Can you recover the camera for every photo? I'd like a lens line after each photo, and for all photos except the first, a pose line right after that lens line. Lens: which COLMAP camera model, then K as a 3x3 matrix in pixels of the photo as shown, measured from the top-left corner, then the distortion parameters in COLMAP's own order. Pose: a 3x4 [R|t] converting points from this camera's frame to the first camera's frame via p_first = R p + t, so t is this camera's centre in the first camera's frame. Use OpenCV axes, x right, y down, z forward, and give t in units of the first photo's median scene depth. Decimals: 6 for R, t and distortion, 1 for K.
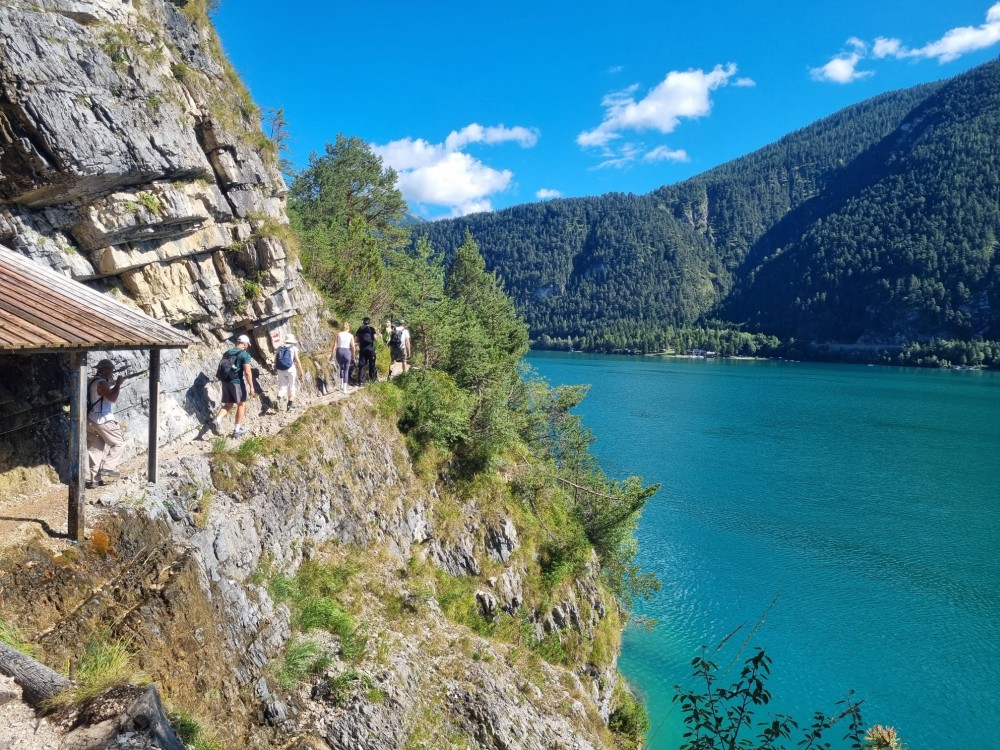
lens RADIAL K [[731.8, 0, 500.0], [0, 731.8, 375.0], [0, 0, 1]] dist [0.056943, -0.003907]
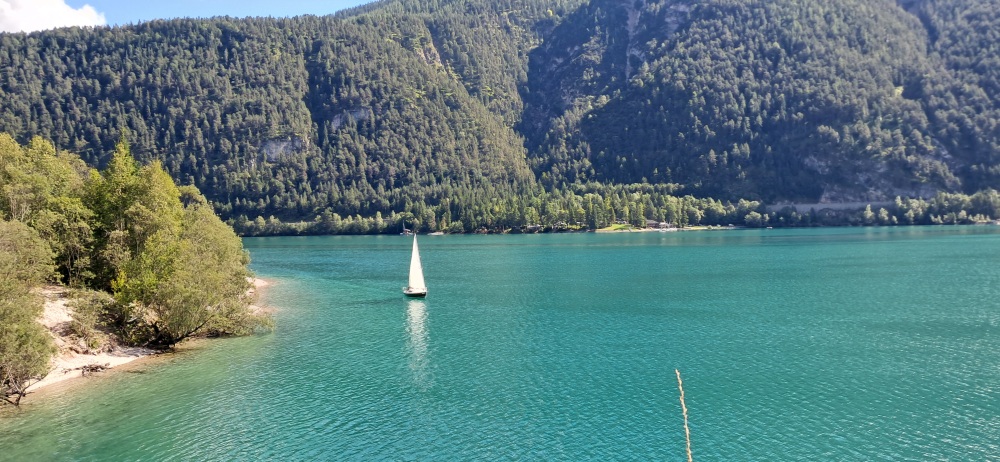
lens RADIAL K [[785.8, 0, 500.6], [0, 785.8, 213.9], [0, 0, 1]] dist [0.002233, 0.012575]
pose [[0.779631, -0.039380, 0.625000, -0.132019], [0.076399, 0.996547, -0.032511, -0.011015], [-0.621562, 0.073096, 0.779948, 0.207678]]
